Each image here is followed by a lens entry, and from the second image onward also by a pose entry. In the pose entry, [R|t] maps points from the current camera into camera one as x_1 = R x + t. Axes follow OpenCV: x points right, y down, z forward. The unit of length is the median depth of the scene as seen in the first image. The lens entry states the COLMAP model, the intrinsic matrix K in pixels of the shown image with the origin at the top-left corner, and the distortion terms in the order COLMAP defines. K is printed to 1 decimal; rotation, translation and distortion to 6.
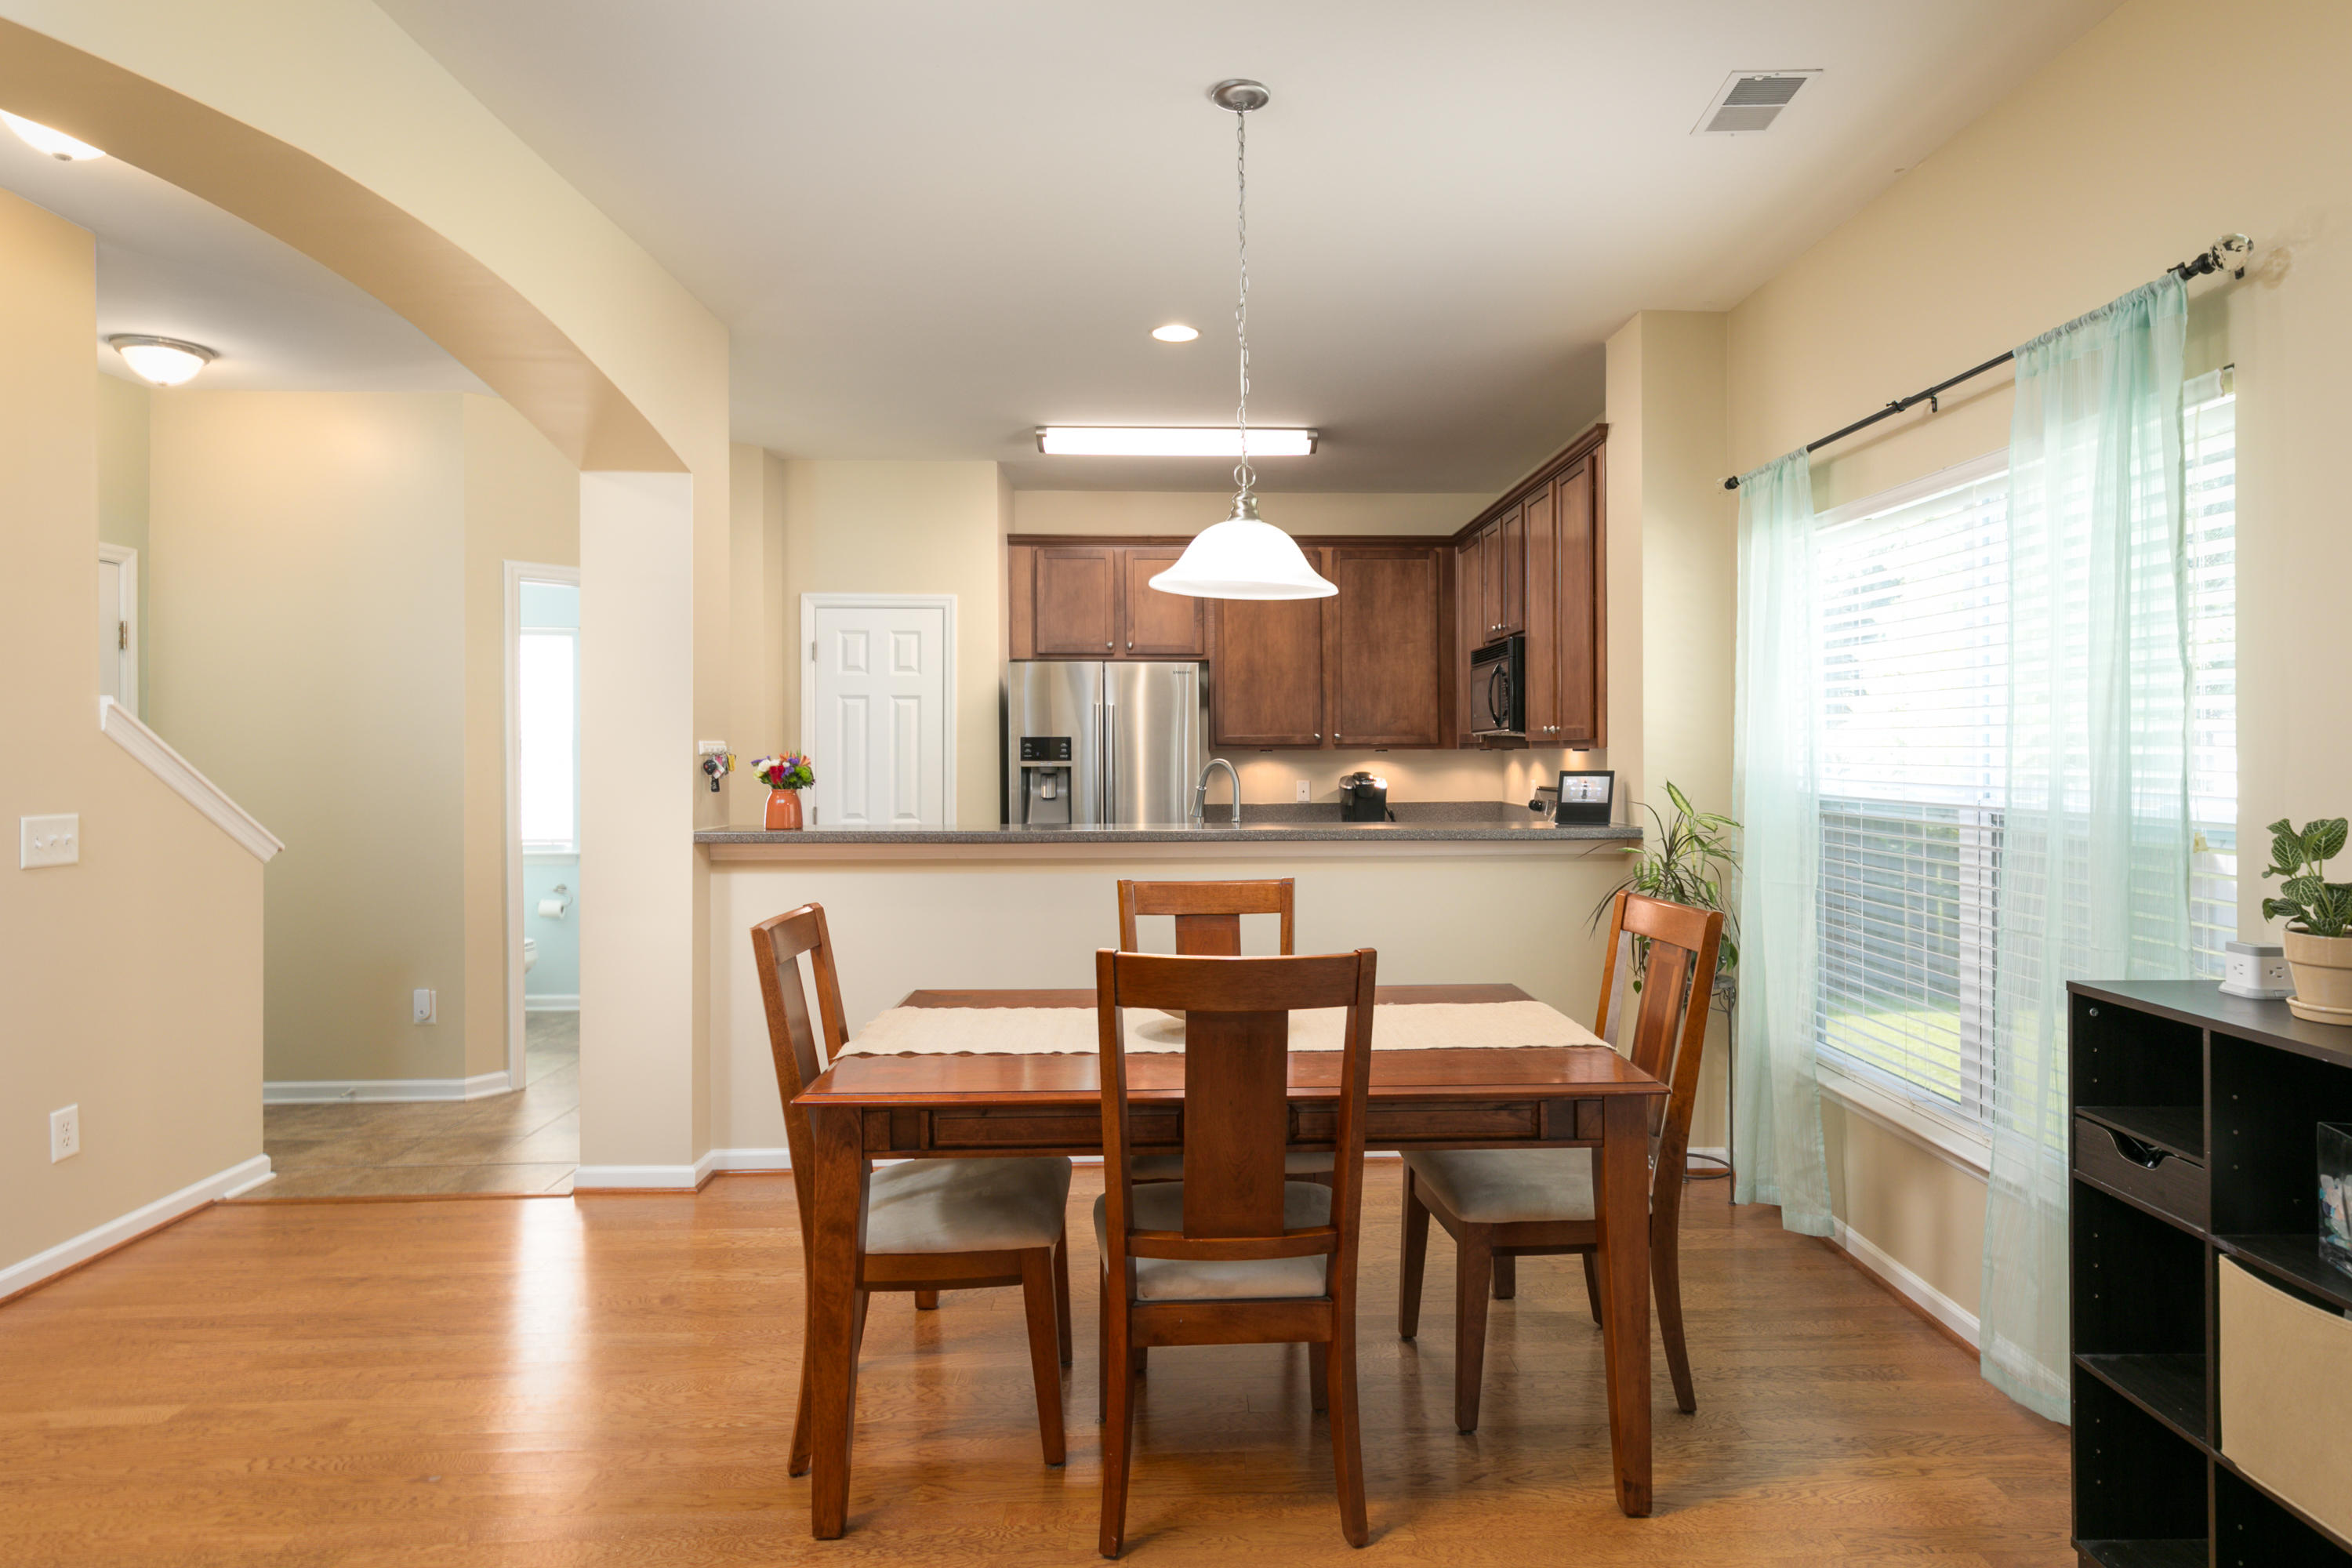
lens RADIAL K [[1383.4, 0, 1162.0], [0, 1383.4, 786.9], [0, 0, 1]] dist [0.020320, -0.001930]
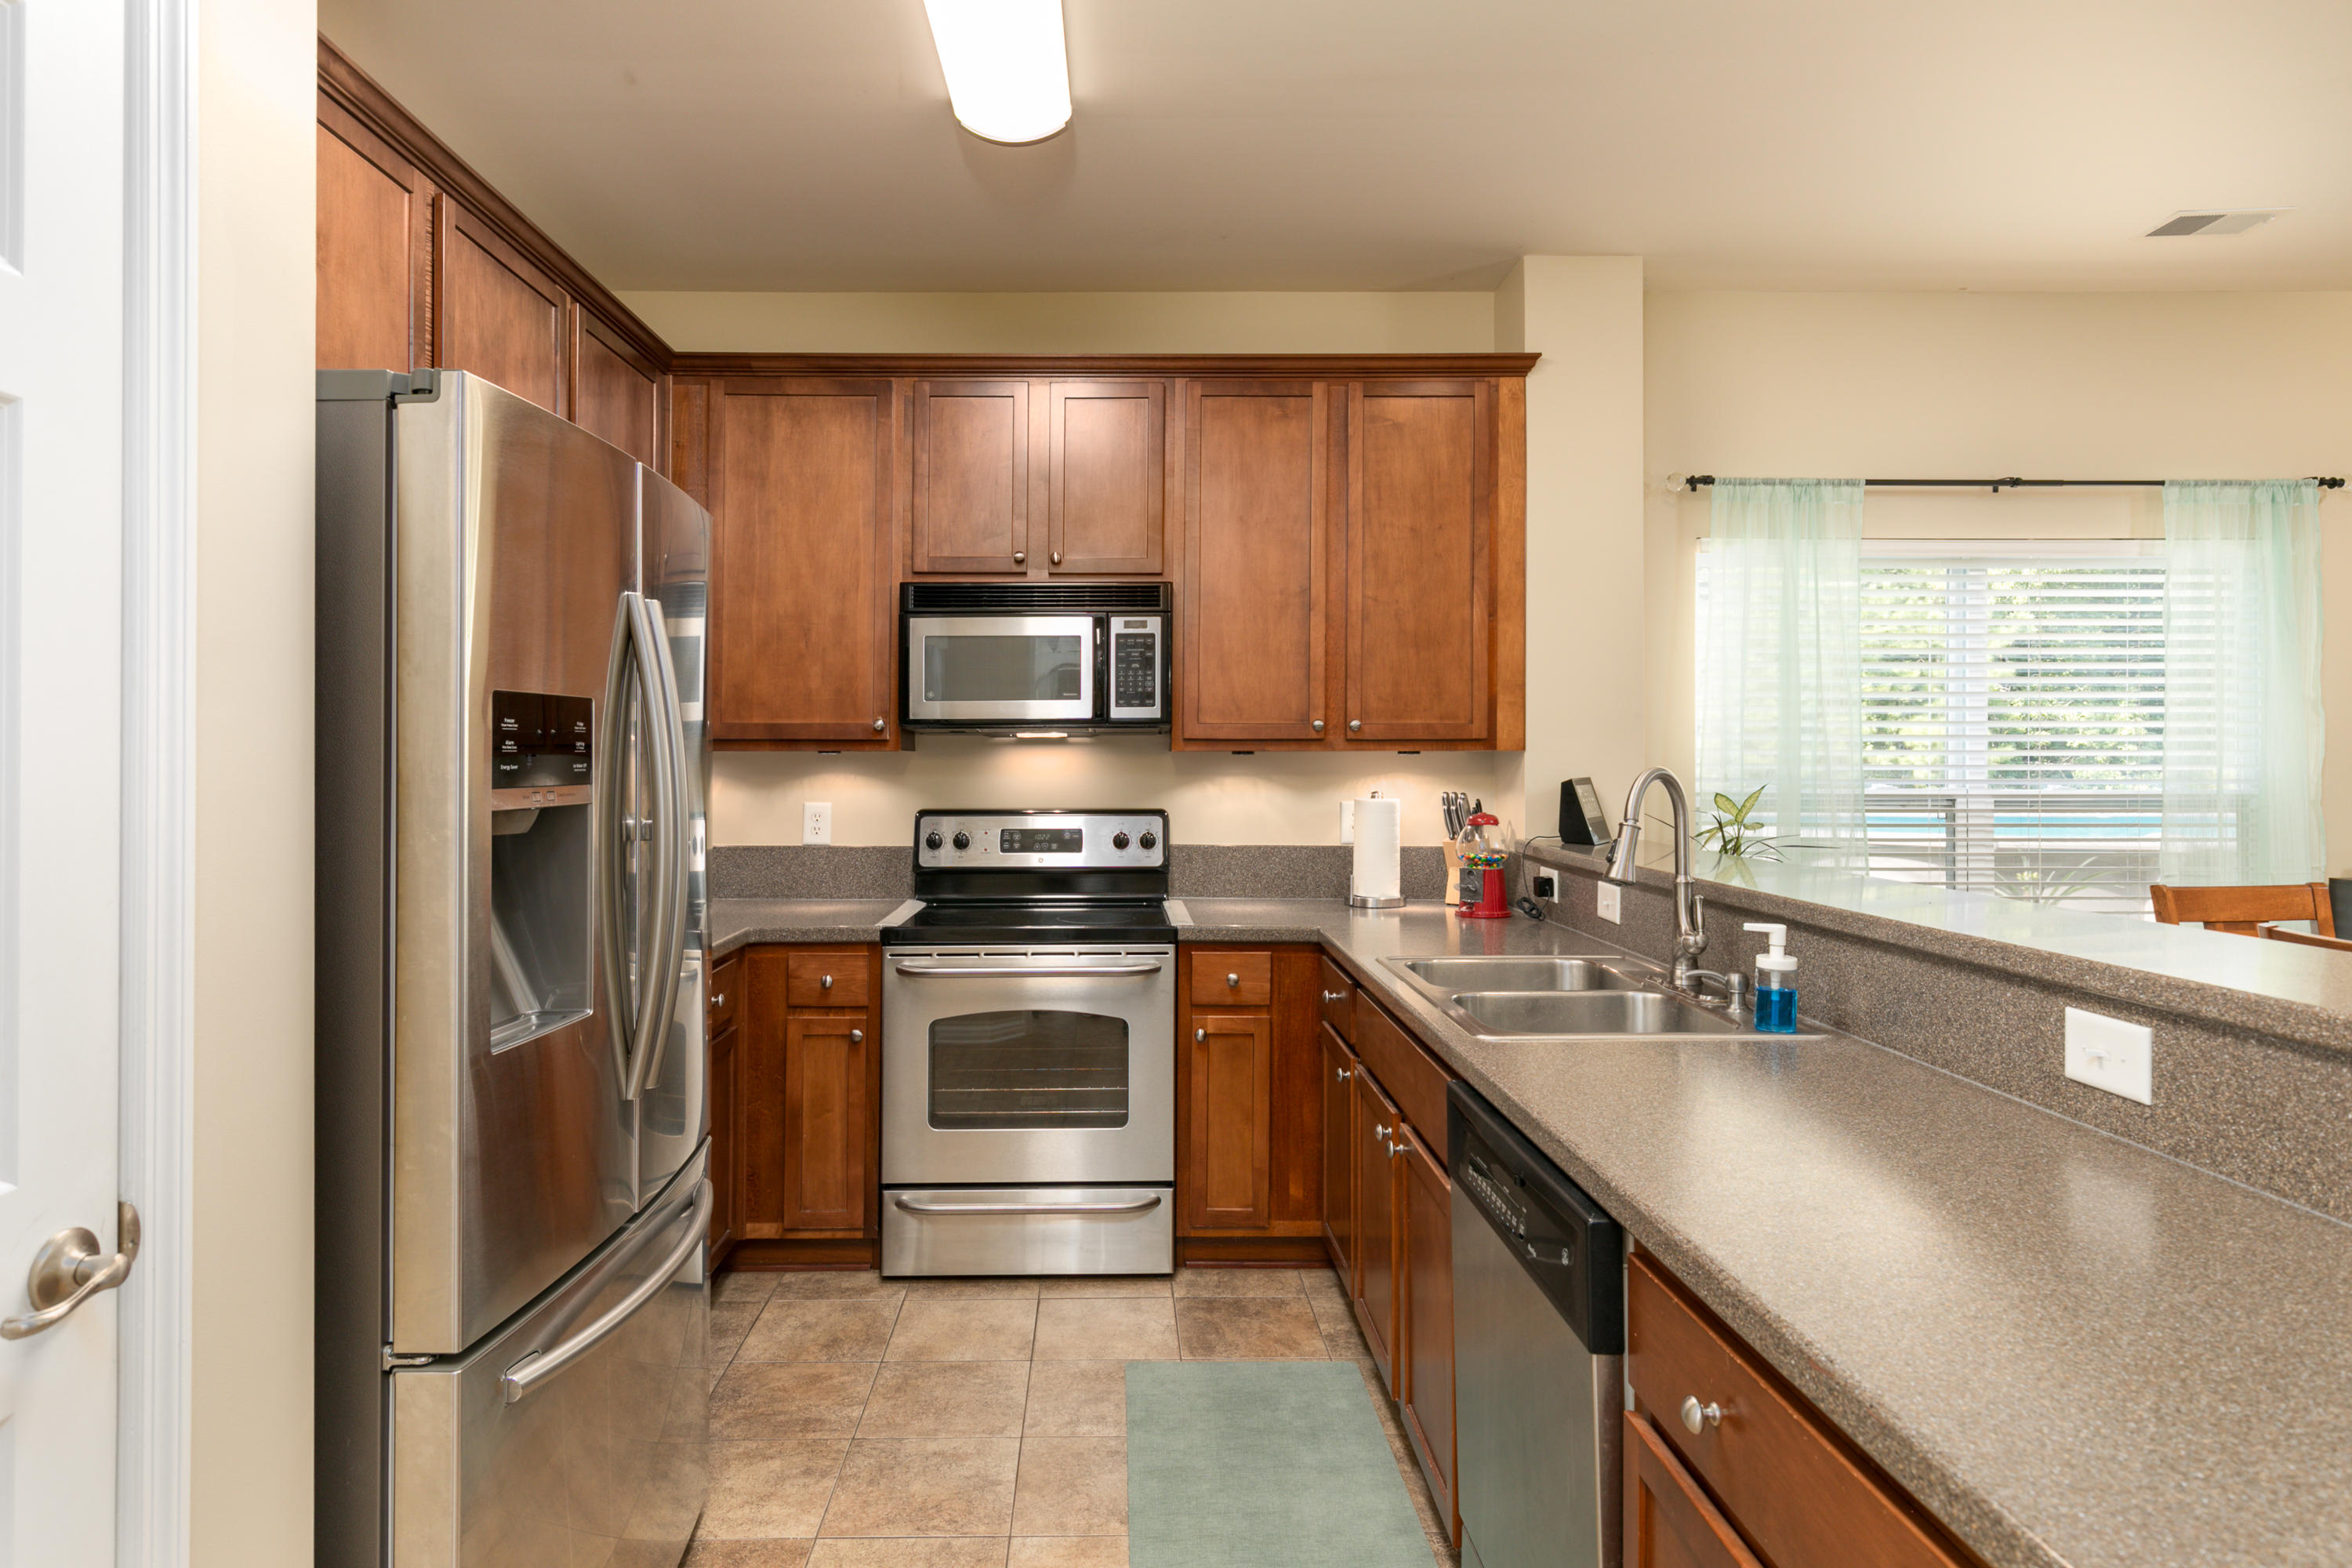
lens RADIAL K [[1350.9, 0, 1125.3], [0, 1350.9, 780.0], [0, 0, 1]] dist [0.007722, -0.000492]
pose [[-0.009838, -0.019360, 0.999764, -0.380739], [0.026026, 0.999469, 0.019610, -0.025060], [-0.999613, 0.026213, -0.009329, 0.987300]]
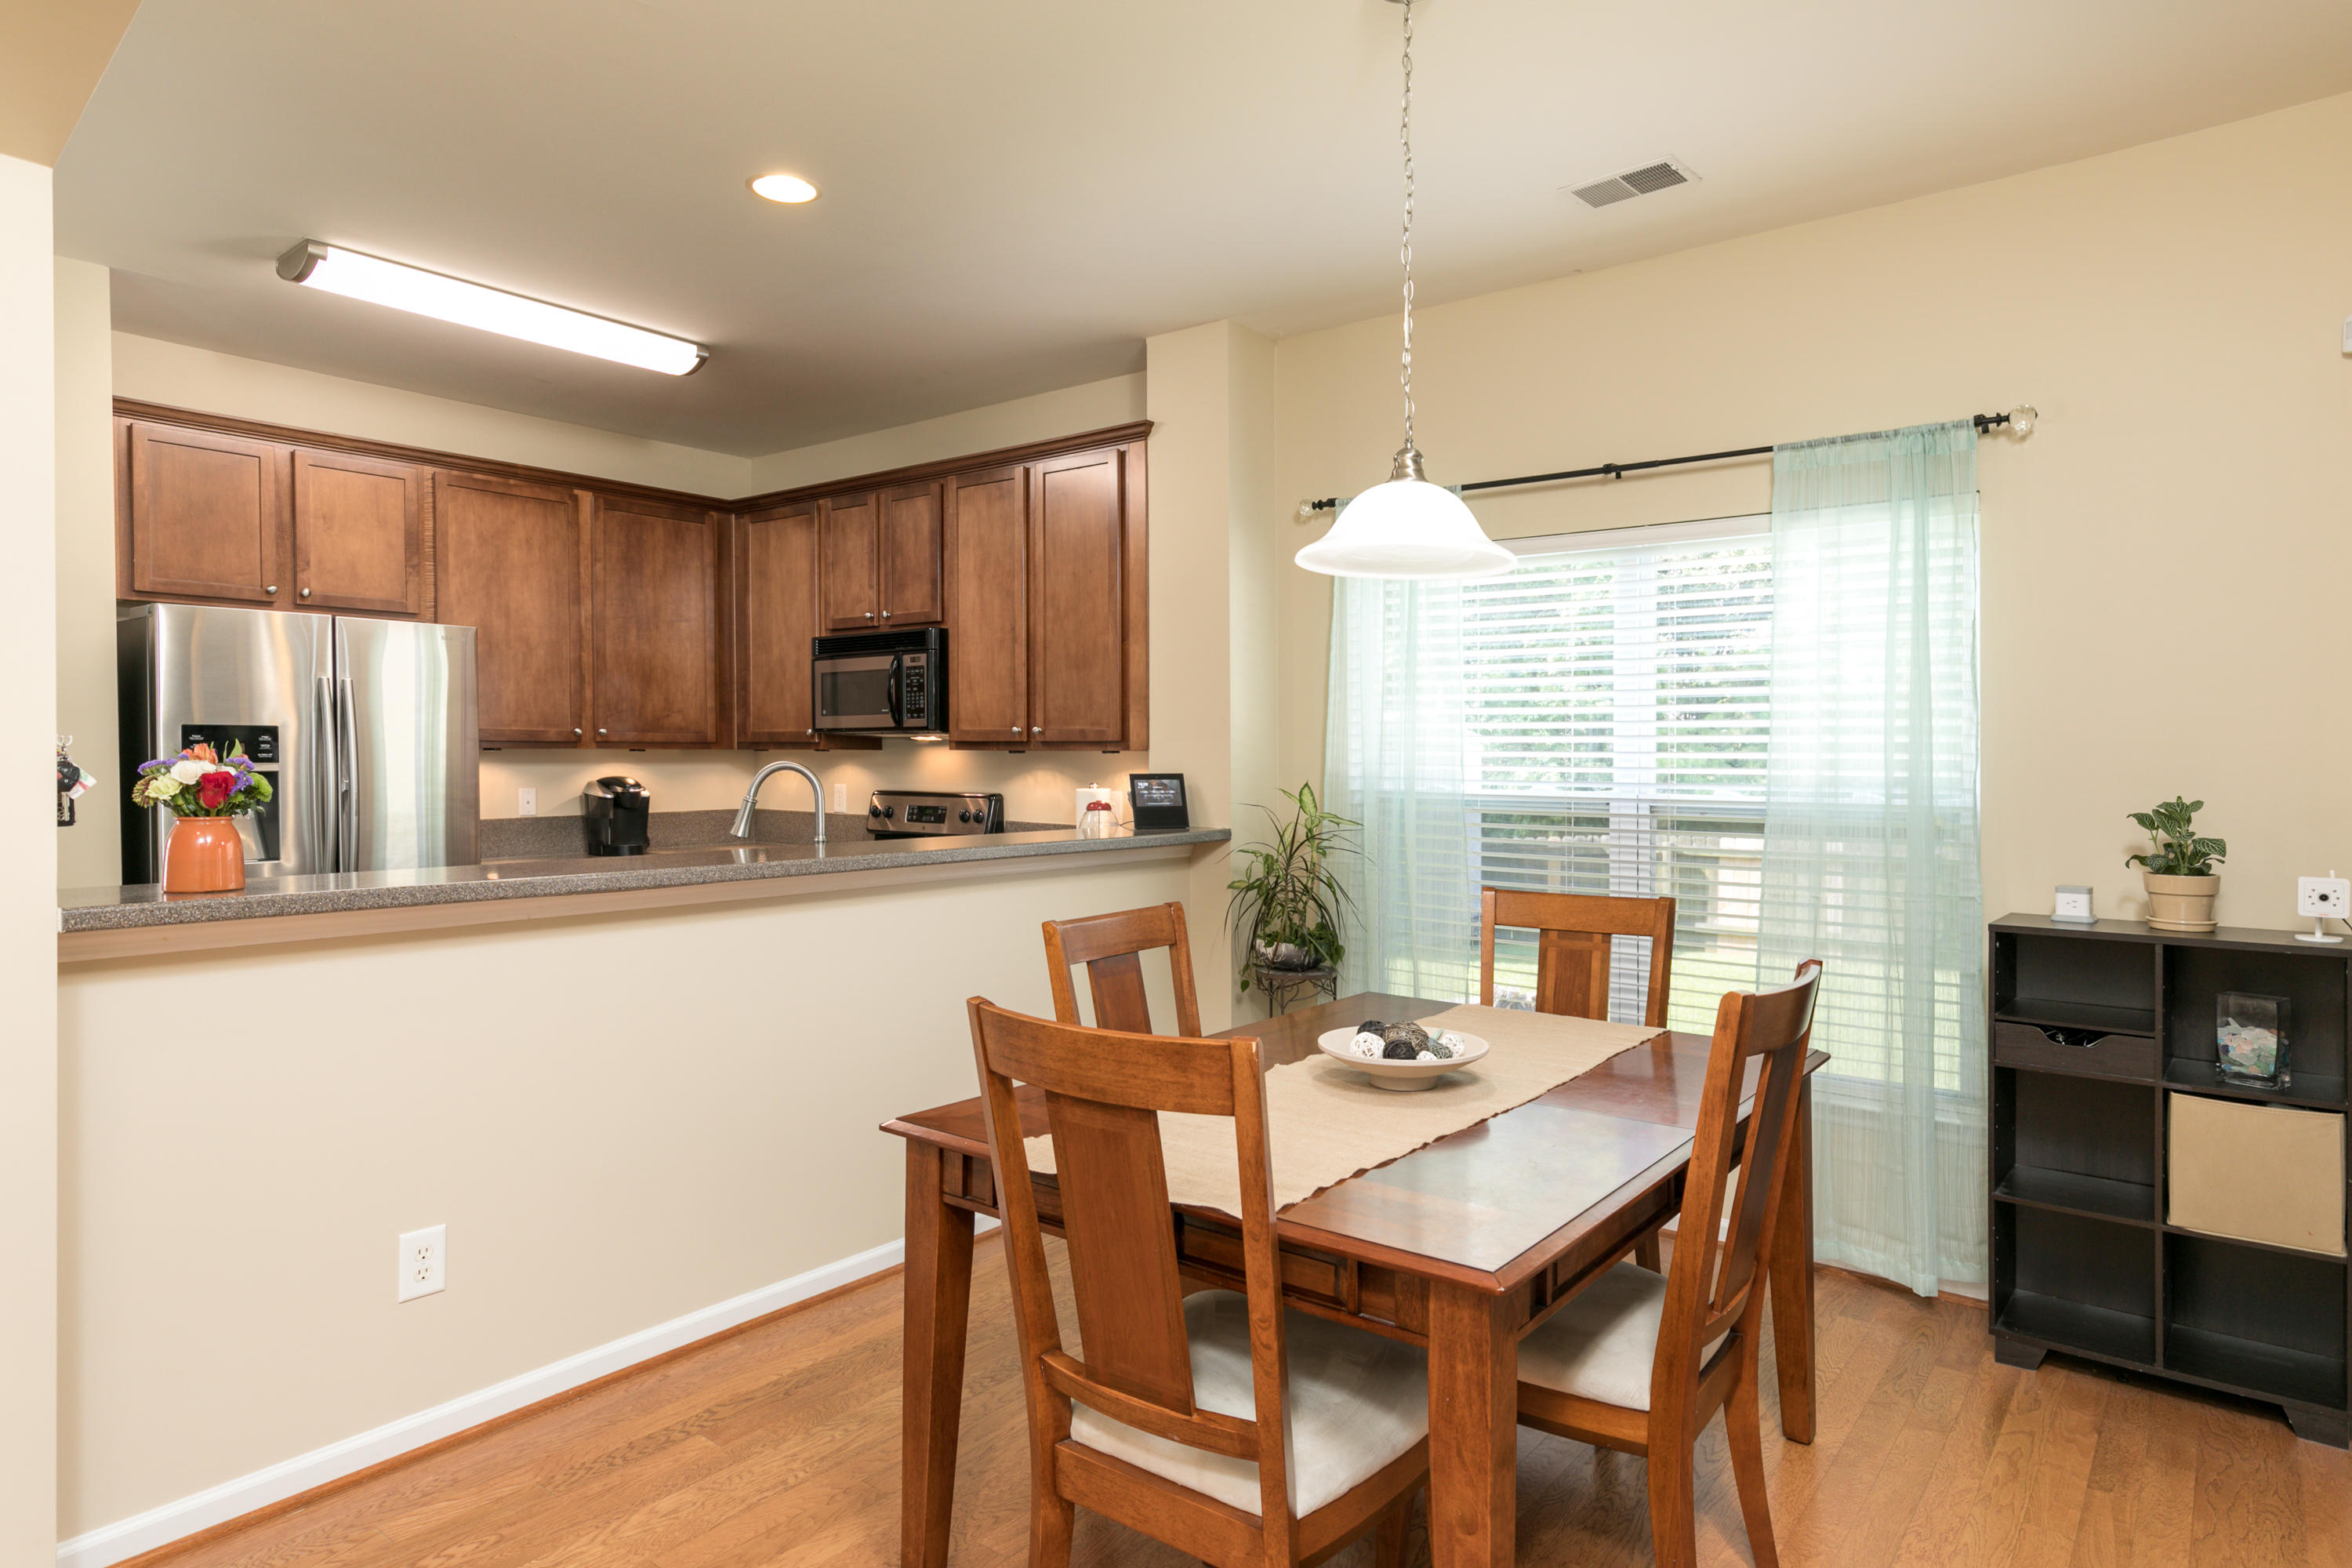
lens RADIAL K [[1383.4, 0, 1162.0], [0, 1383.4, 786.9], [0, 0, 1]] dist [0.020320, -0.001930]
pose [[0.625560, -0.016369, 0.780004, -0.353613], [0.015813, 0.999841, 0.008301, -0.007302], [-0.780016, 0.007142, 0.625719, 0.296874]]
